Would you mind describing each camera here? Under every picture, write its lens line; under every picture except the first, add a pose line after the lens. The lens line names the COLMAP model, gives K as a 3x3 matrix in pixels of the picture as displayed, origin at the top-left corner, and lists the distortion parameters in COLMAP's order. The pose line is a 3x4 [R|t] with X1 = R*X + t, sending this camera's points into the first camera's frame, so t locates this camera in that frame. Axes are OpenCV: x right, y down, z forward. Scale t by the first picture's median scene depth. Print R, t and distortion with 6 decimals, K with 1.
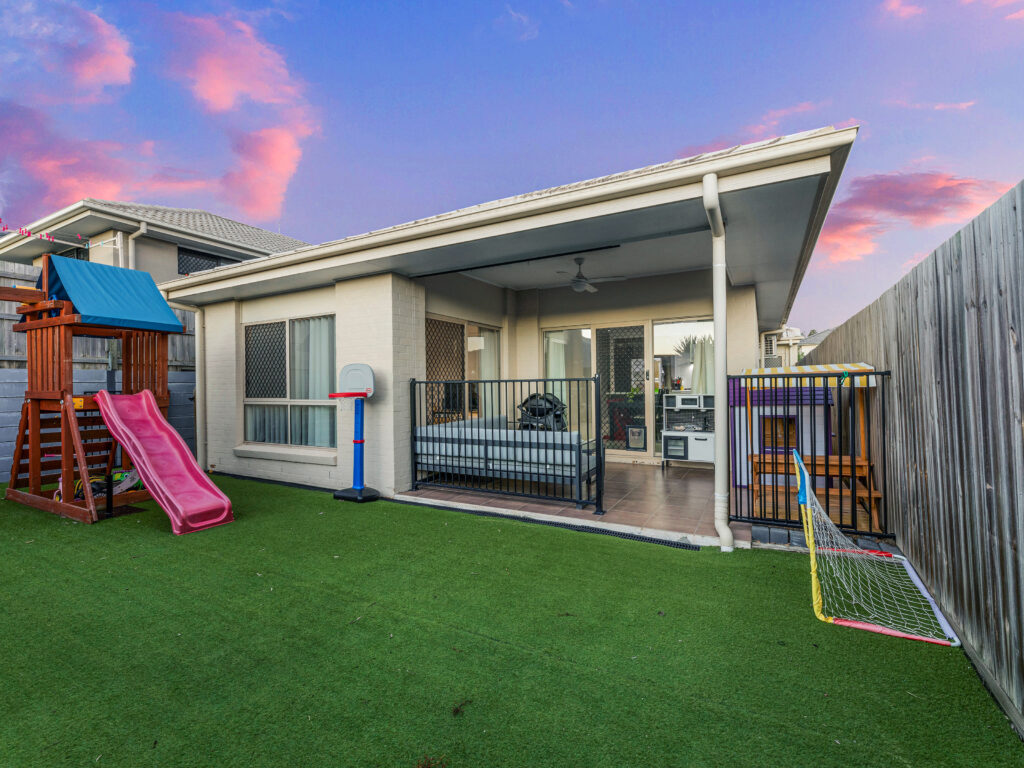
lens RADIAL K [[473.2, 0, 508.7], [0, 473.2, 378.5], [0, 0, 1]] dist [0.000344, 0.000845]
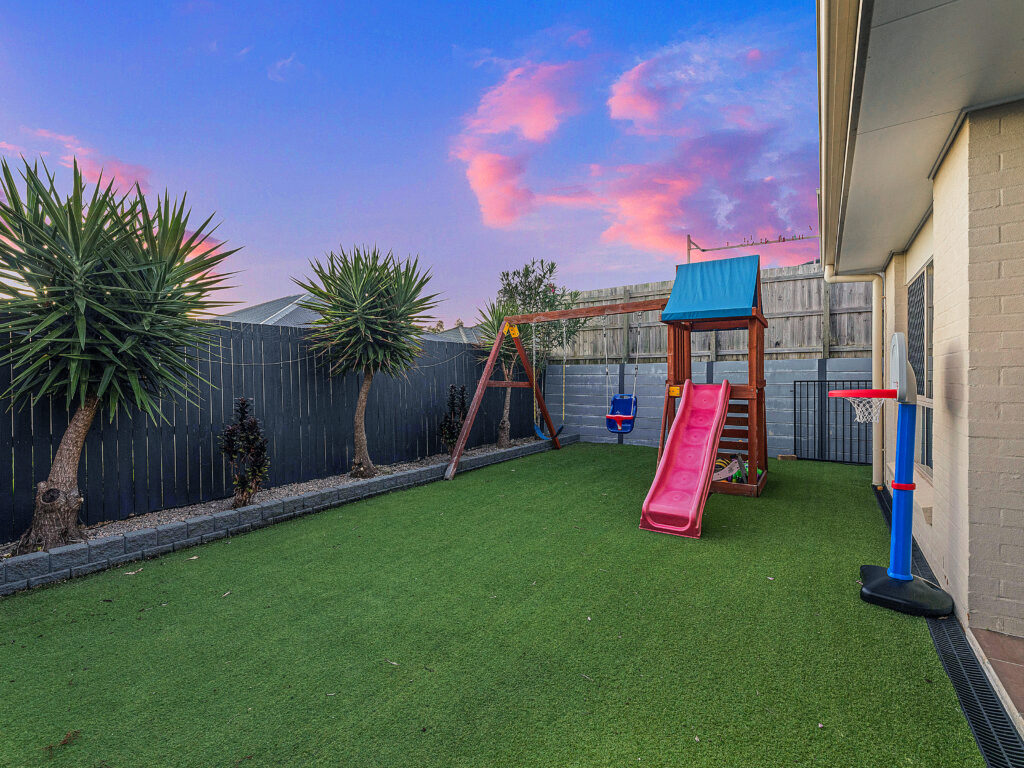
lens RADIAL K [[473.2, 0, 511.2], [0, 473.2, 383.1], [0, 0, 1]] dist [0.000344, 0.000845]
pose [[-0.090527, 0.017854, -0.995734, 0.288972], [0.015318, 0.999746, 0.016534, 0.009771], [0.995776, -0.013756, -0.090777, 0.797292]]
